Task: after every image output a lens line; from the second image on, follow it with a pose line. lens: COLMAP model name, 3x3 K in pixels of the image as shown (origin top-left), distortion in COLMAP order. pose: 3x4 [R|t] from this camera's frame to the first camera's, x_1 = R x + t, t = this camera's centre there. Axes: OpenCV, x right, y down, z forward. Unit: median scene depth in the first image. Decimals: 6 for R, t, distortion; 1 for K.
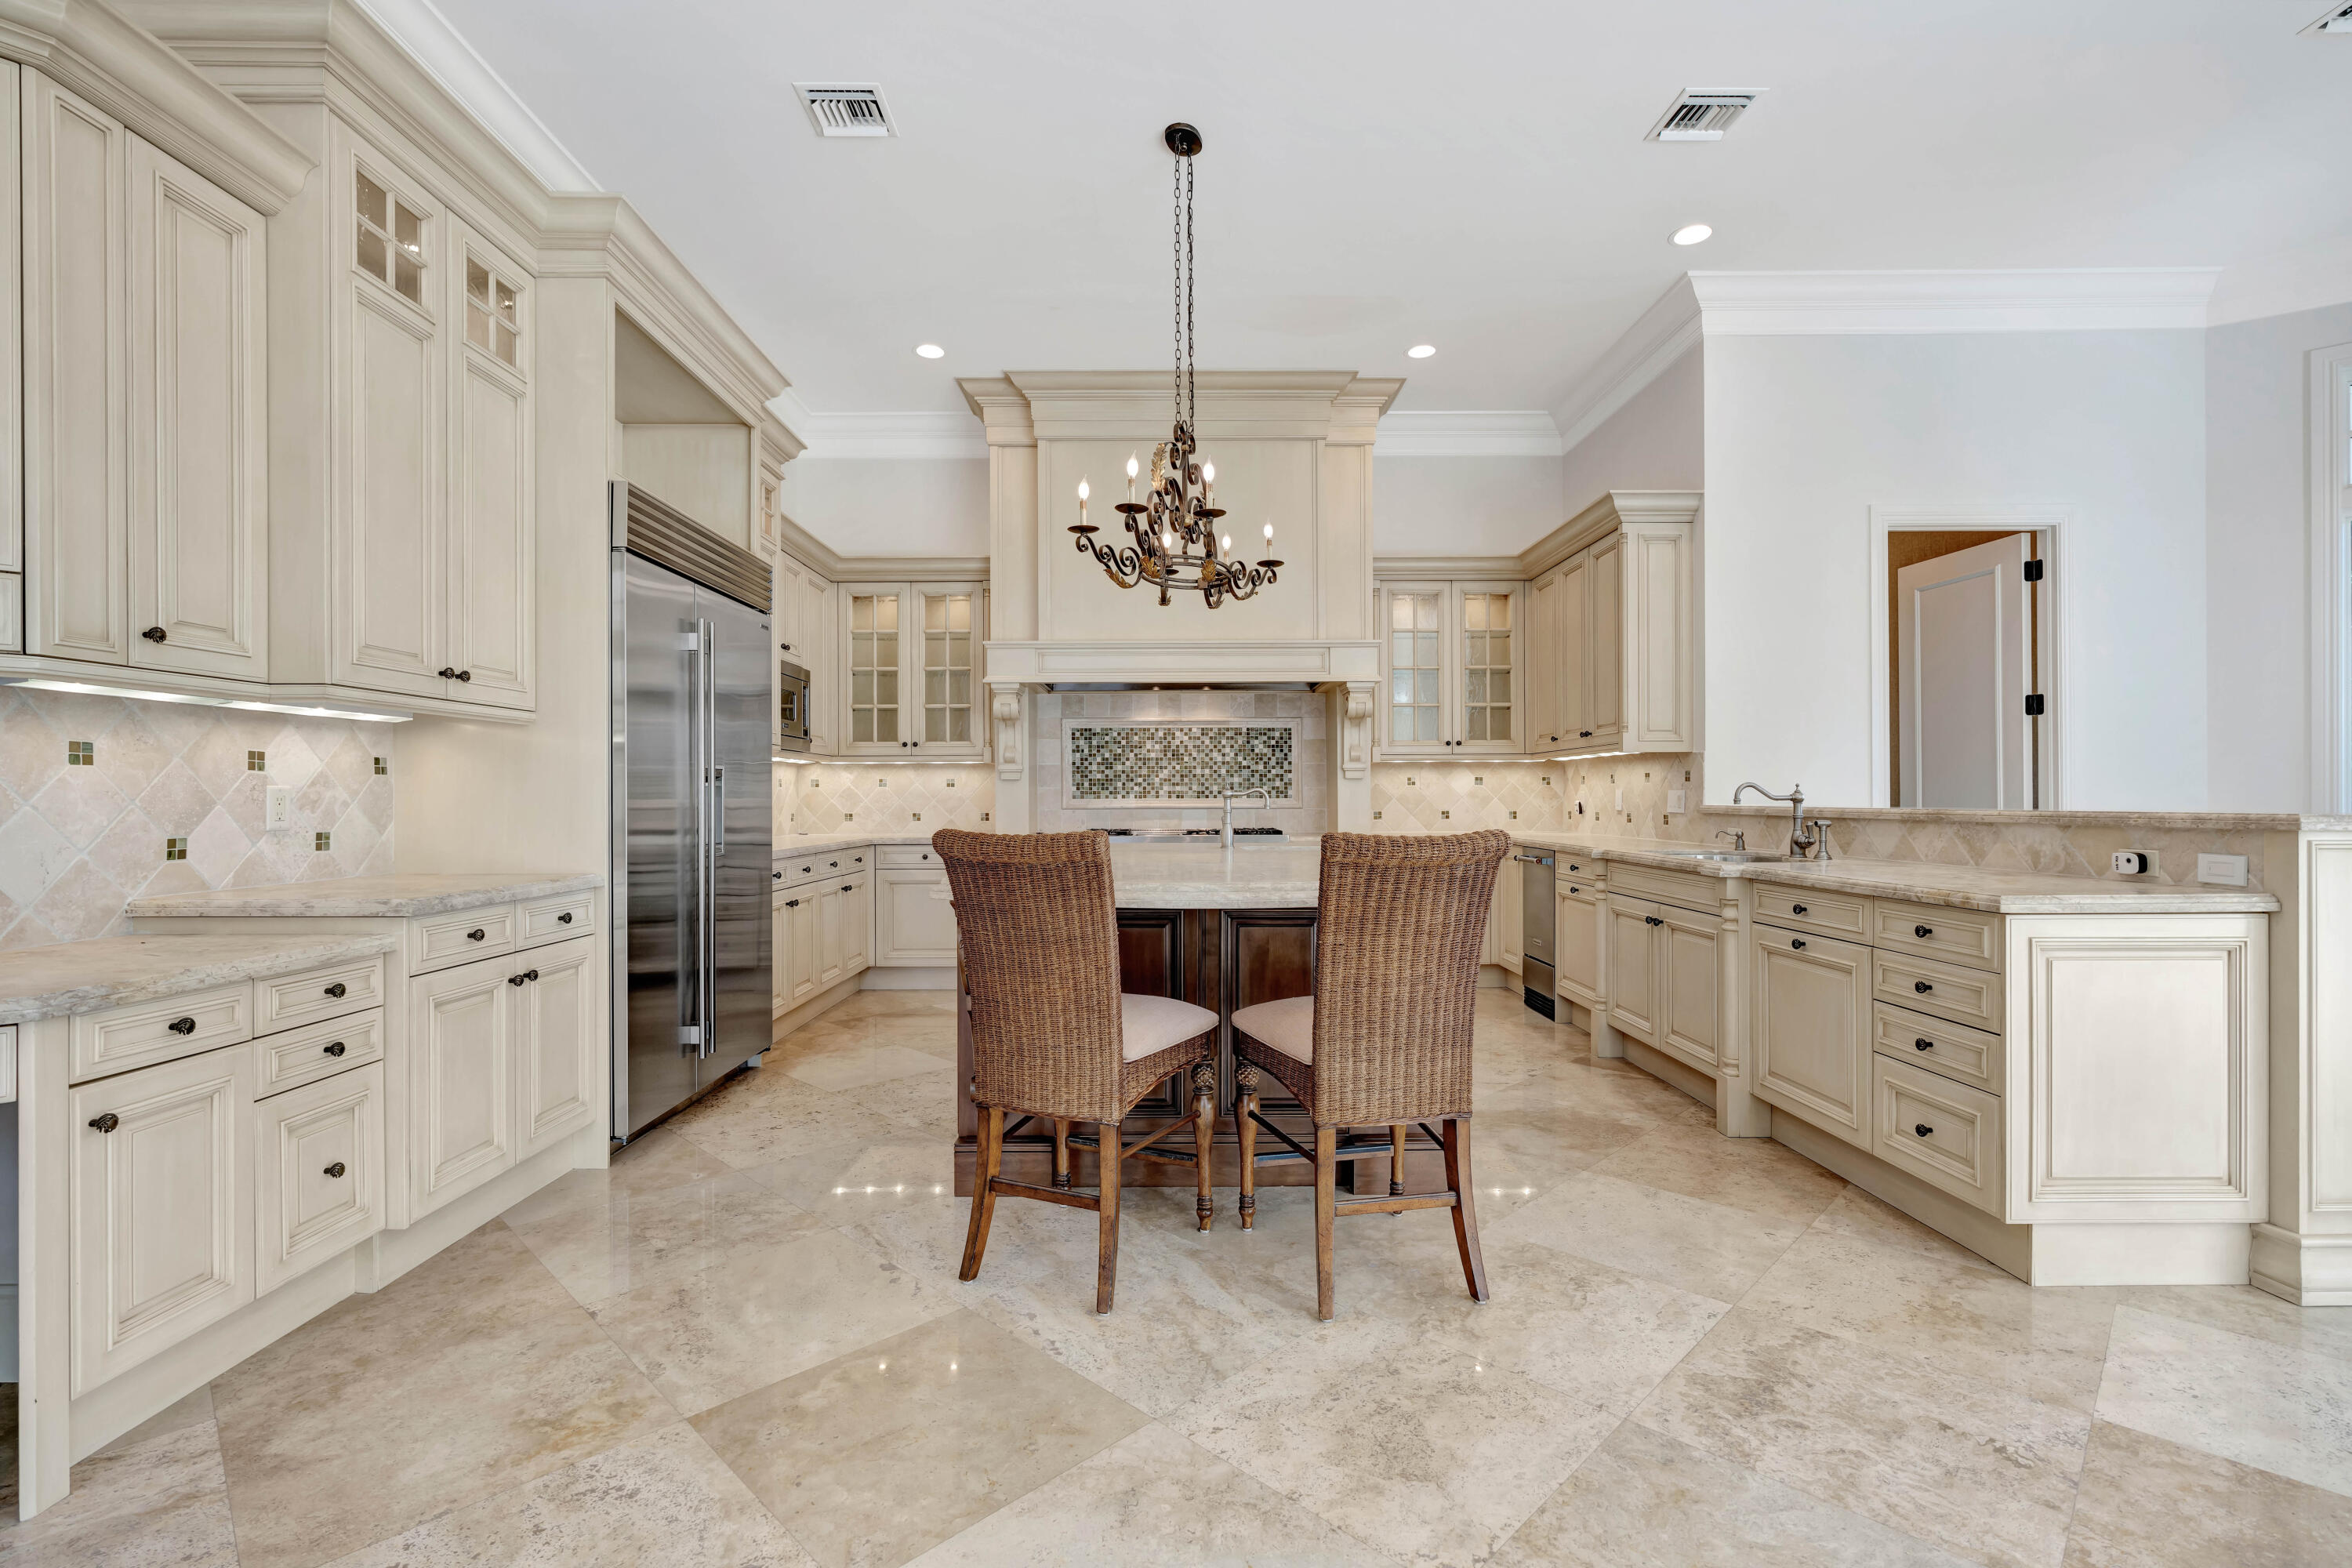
lens RADIAL K [[1054.8, 0, 1167.5], [0, 1054.8, 799.1], [0, 0, 1]] dist [-0.012708, 0.005861]
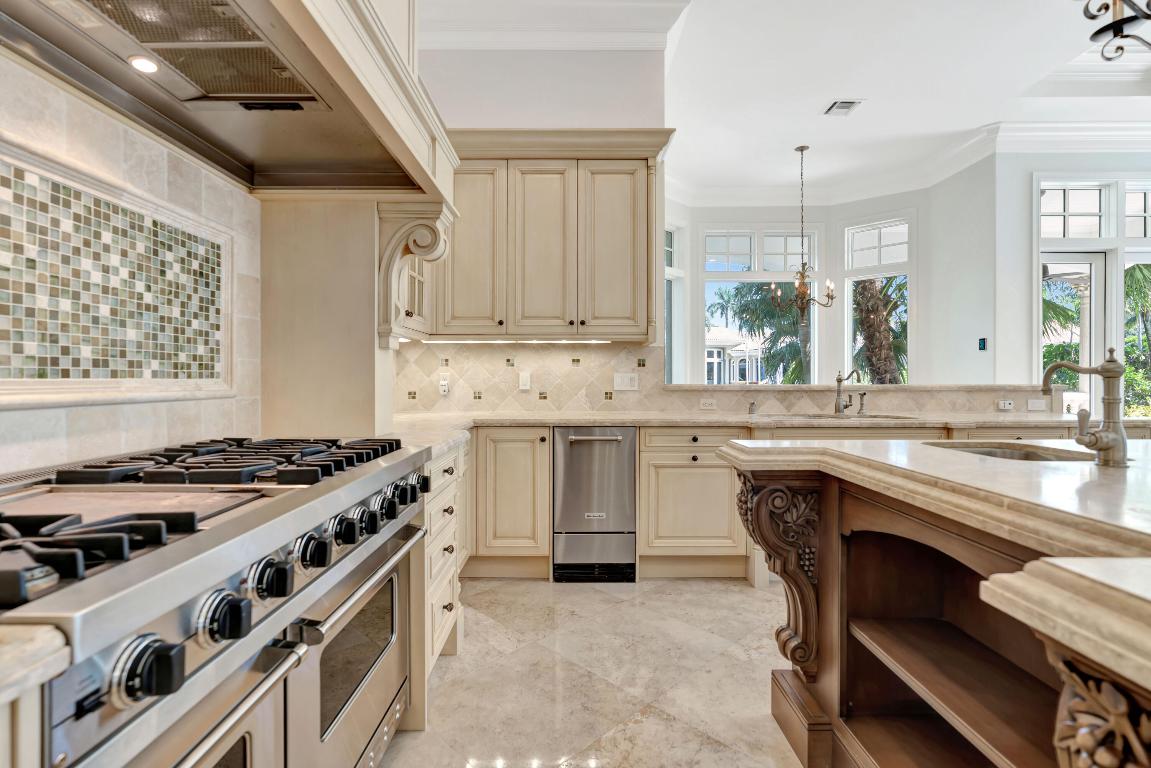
lens RADIAL K [[532.7, 0, 573.4], [0, 532.7, 375.1], [0, 0, 1]] dist [-0.004968, 0.001361]
pose [[-0.003913, 0.008415, 0.999957, -0.257434], [0.000735, 0.999964, -0.008412, -0.000404], [-0.999992, 0.000702, -0.003919, 1.439240]]
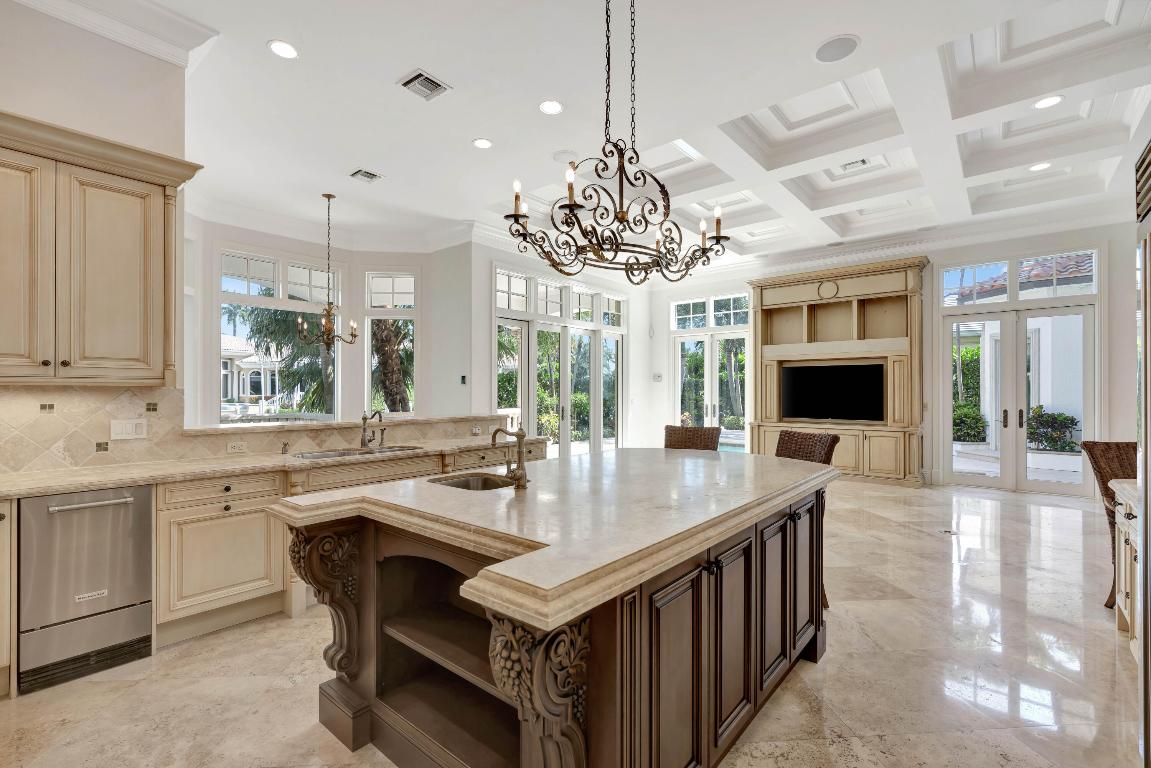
lens RADIAL K [[516.2, 0, 571.4], [0, 516.2, 391.4], [0, 0, 1]] dist [-0.012708, 0.005861]
pose [[-0.761287, 0.001380, 0.648414, -0.339530], [0.003295, 0.999993, 0.001740, -0.052612], [-0.648407, 0.003462, -0.761286, 1.500291]]
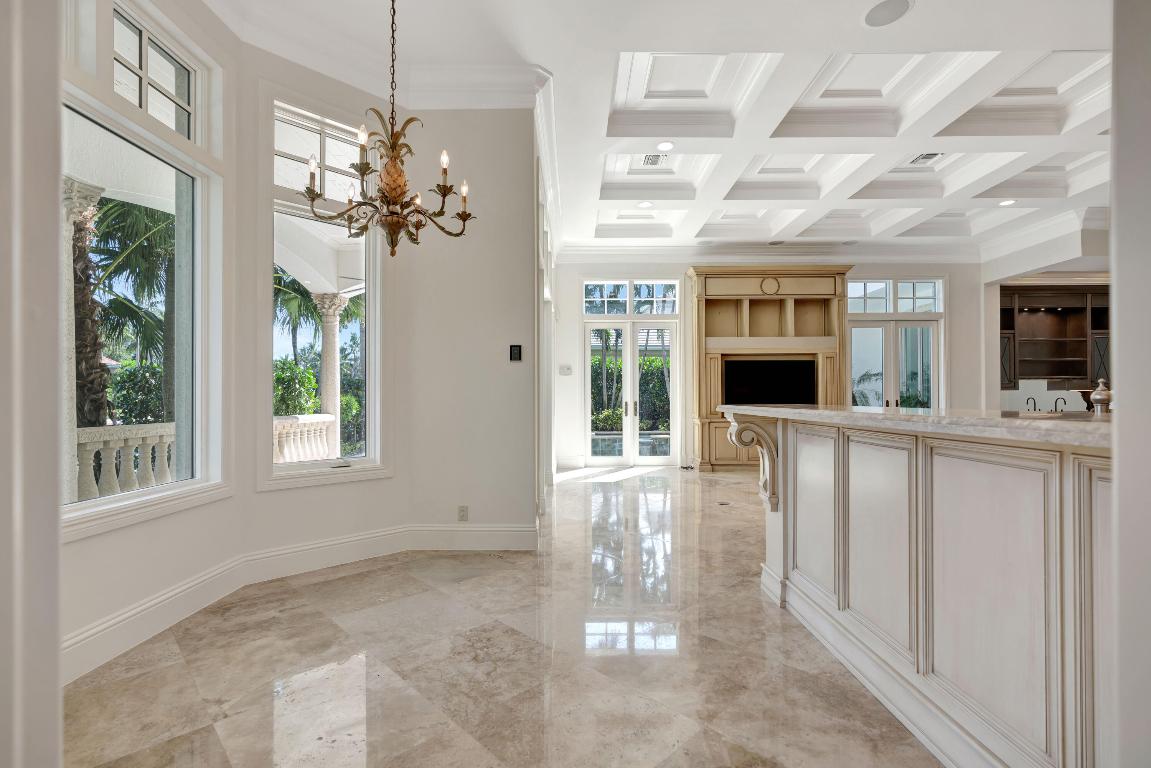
lens RADIAL K [[516.2, 0, 571.4], [0, 516.2, 391.4], [0, 0, 1]] dist [-0.012708, 0.005861]
pose [[-0.999975, 0.004791, 0.005133, 0.998858], [0.004746, 0.999950, -0.008816, -0.007068], [-0.005175, -0.008792, -0.999948, 1.377690]]
